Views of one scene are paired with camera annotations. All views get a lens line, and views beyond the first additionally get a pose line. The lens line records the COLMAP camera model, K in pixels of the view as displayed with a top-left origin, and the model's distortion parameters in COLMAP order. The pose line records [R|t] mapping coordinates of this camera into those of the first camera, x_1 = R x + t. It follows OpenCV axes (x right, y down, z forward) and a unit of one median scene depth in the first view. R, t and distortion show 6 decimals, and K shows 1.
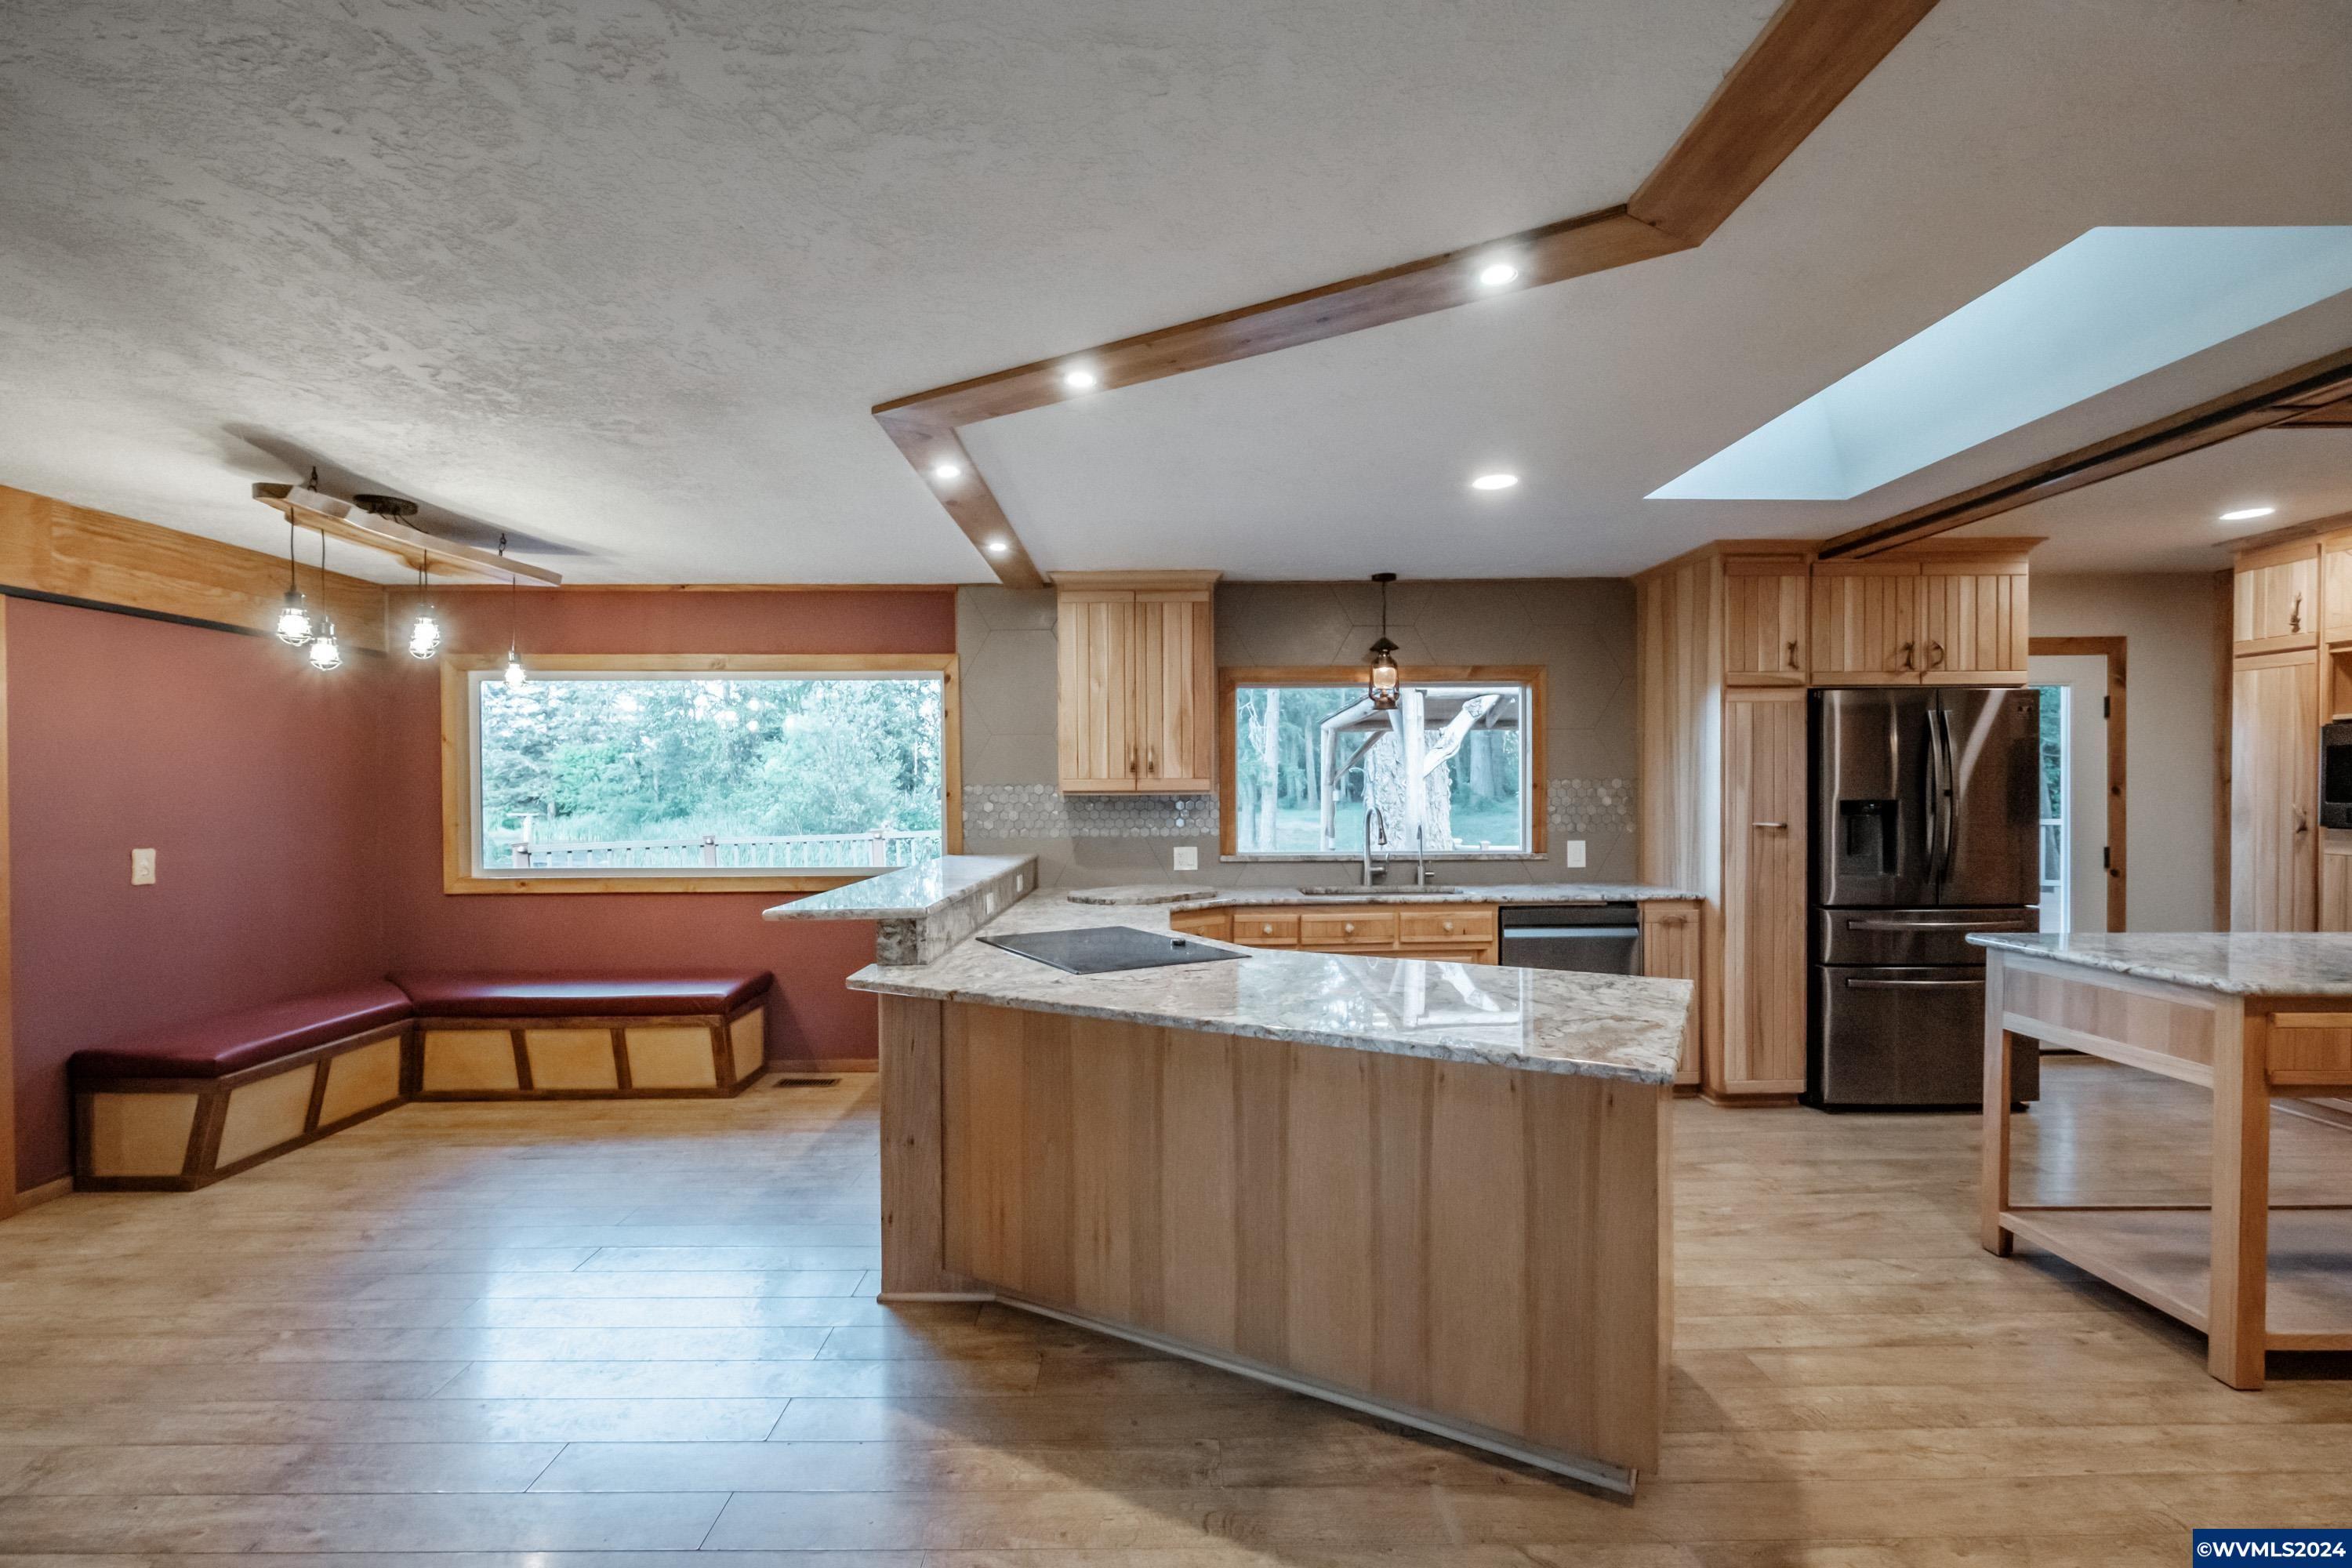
lens RADIAL K [[1016.1, 0, 1158.2], [0, 1016.1, 800.2], [0, 0, 1]] dist [0.014348, -0.011925]
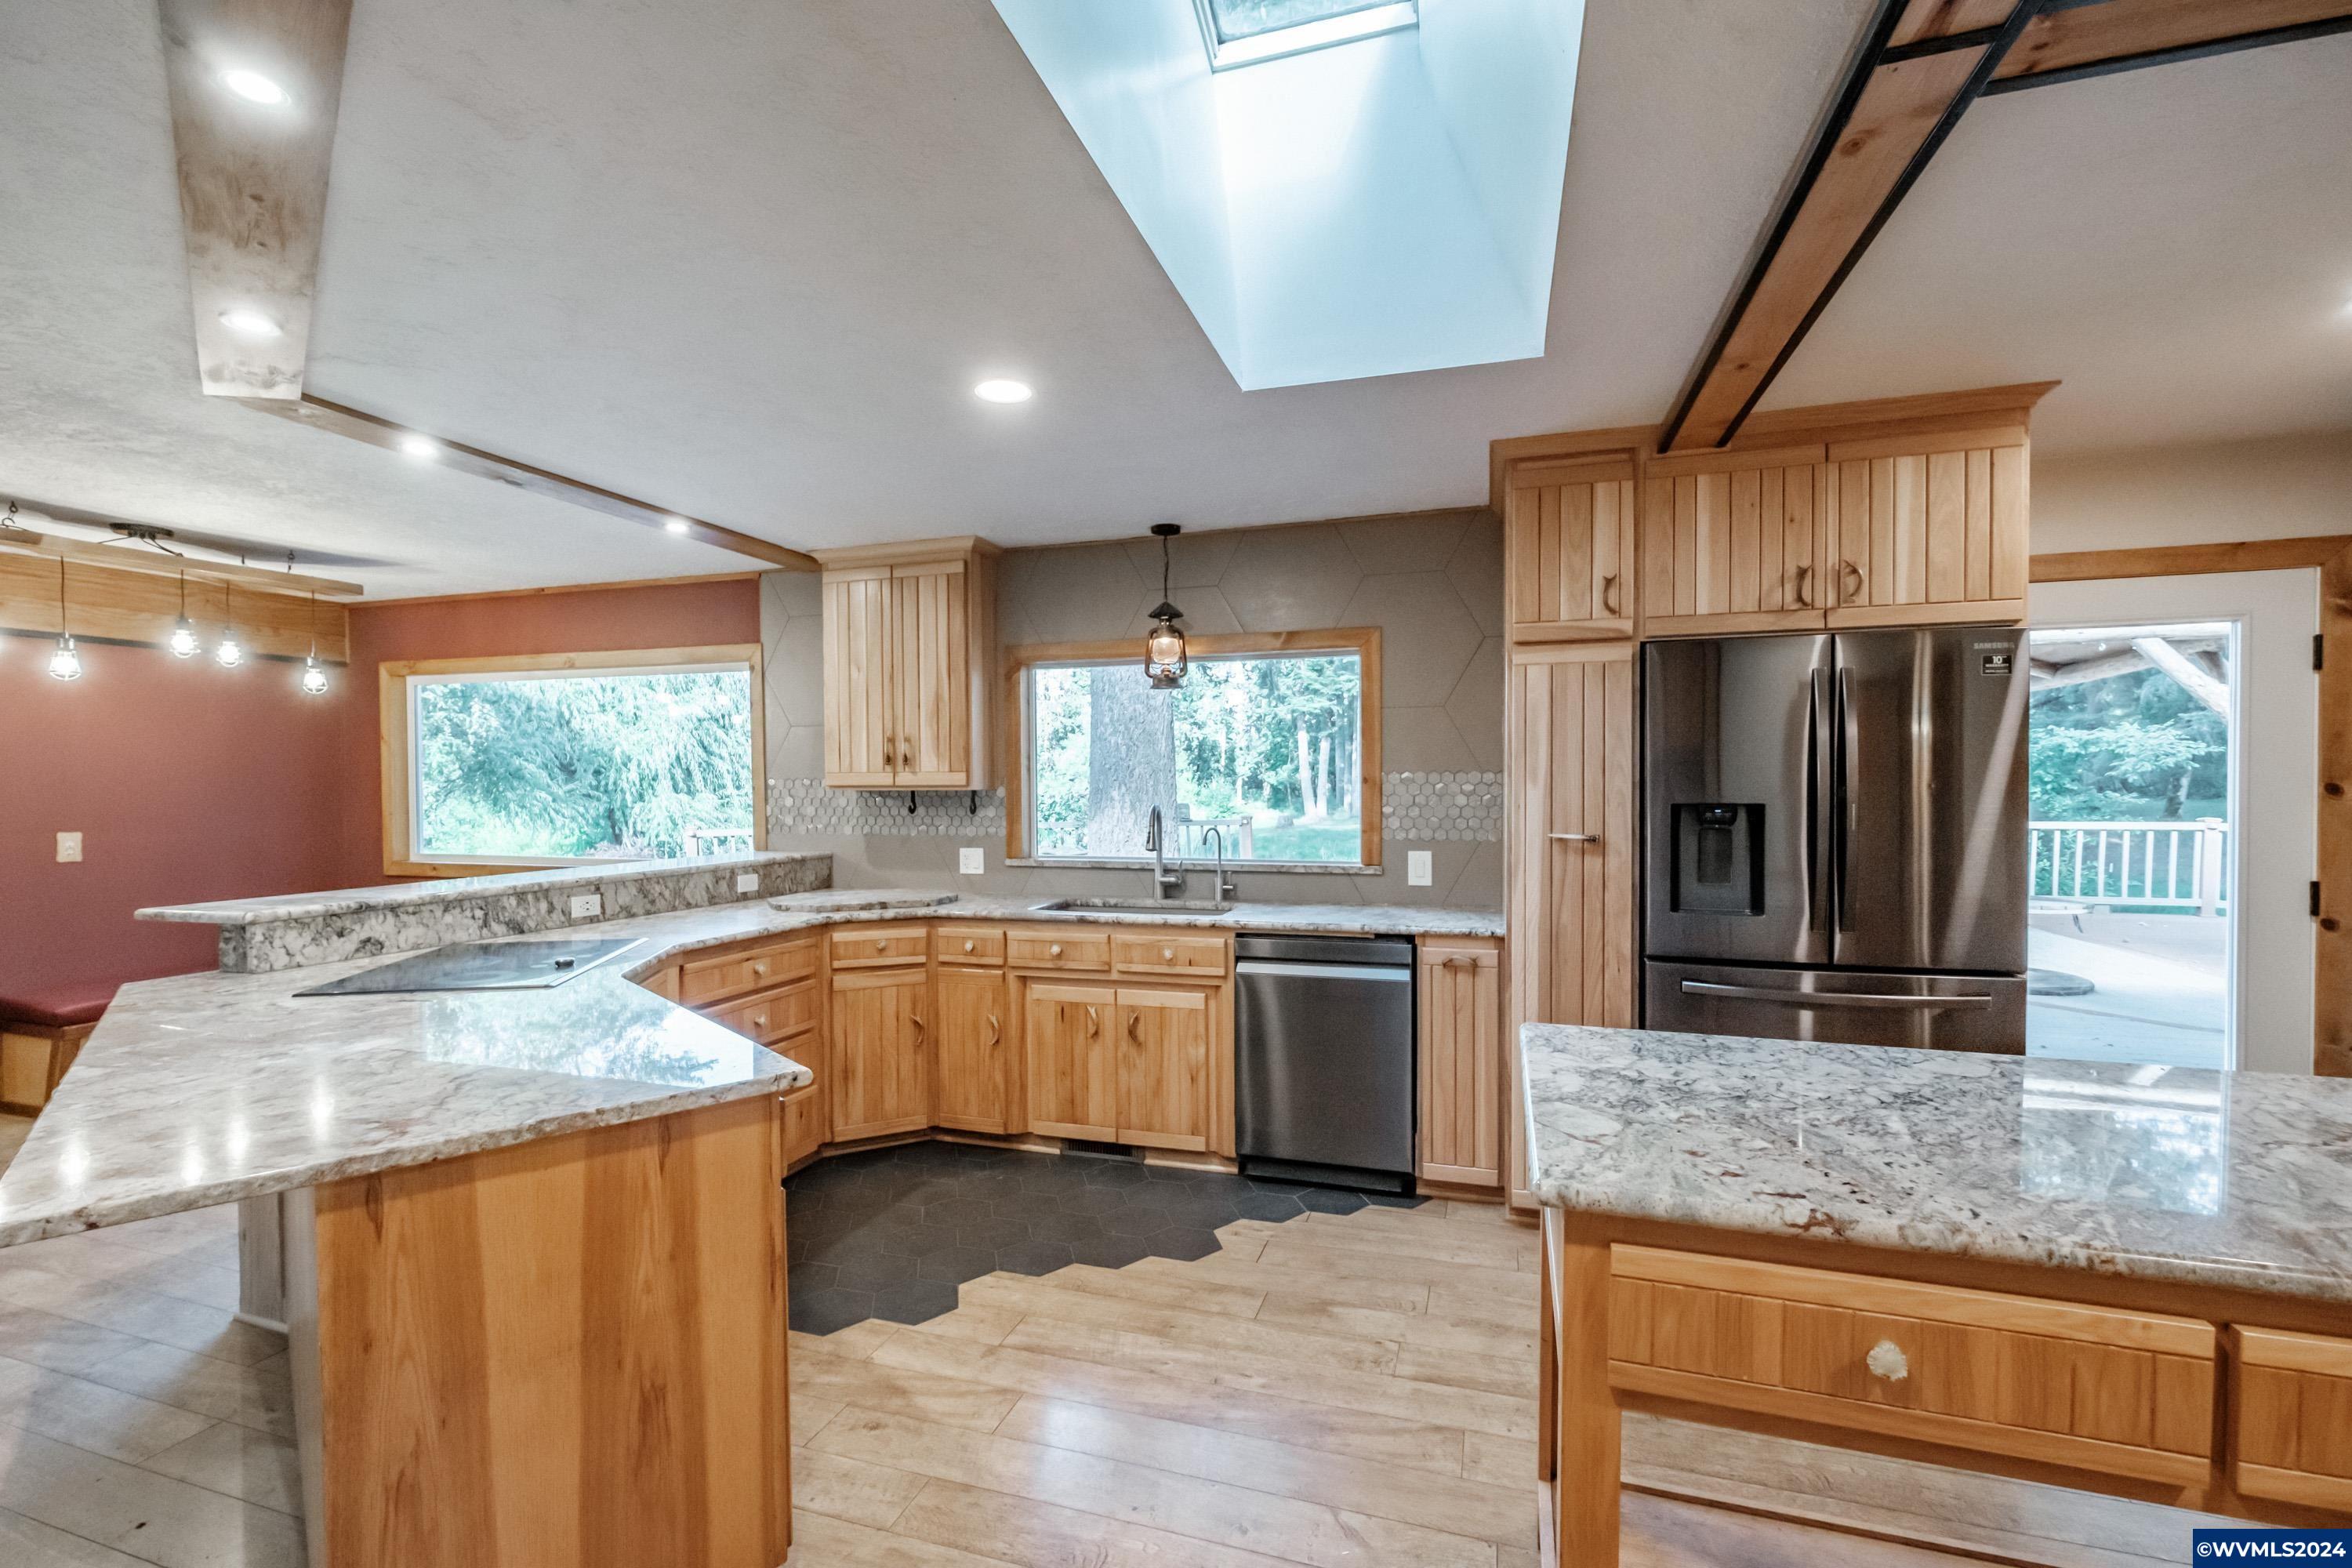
lens RADIAL K [[1016.1, 0, 1158.2], [0, 1016.1, 800.2], [0, 0, 1]] dist [0.014348, -0.011925]
pose [[0.948302, 0.007197, -0.317287, 0.548435], [-0.004063, 0.999936, 0.010536, -0.007666], [0.317343, -0.008702, 0.948271, 0.236673]]
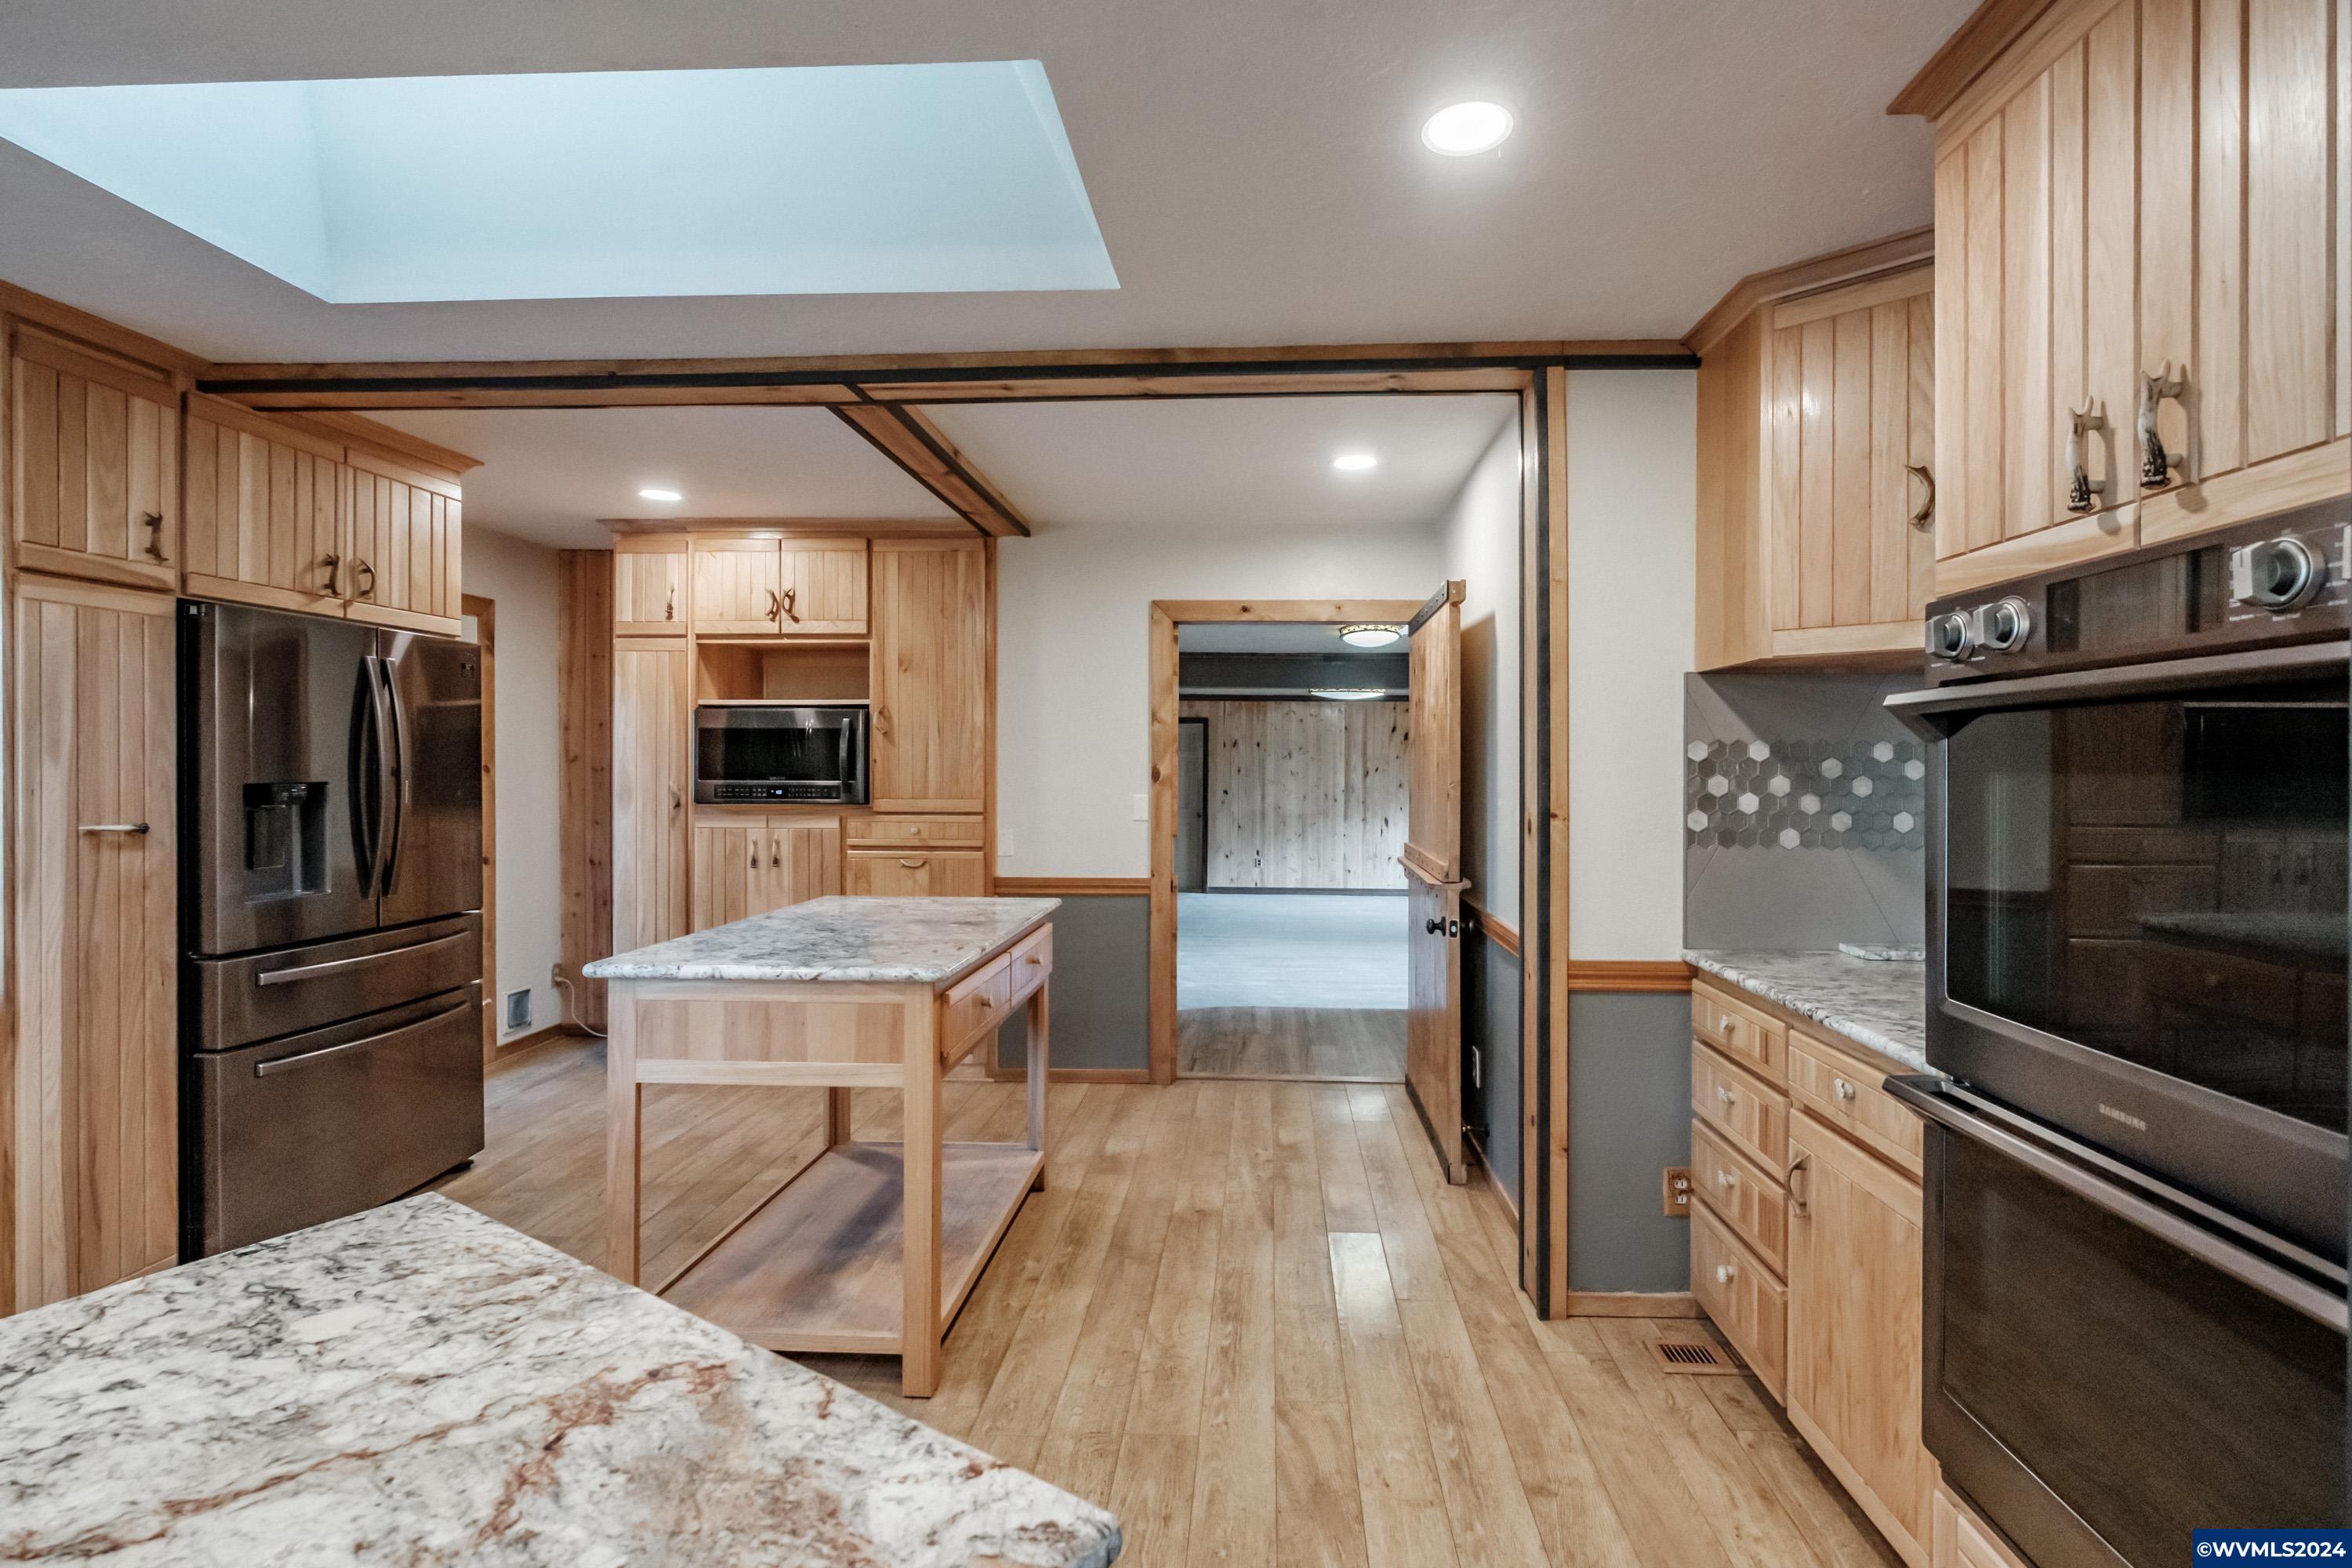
lens RADIAL K [[1050.1, 0, 1230.0], [0, 1050.1, 769.8], [0, 0, 1]] dist [-0.002382, -0.000365]
pose [[0.044559, 0.000597, 0.999007, 0.048063], [0.007638, 0.999970, -0.000939, -0.002795], [-0.998978, 0.007672, 0.044553, 0.355056]]
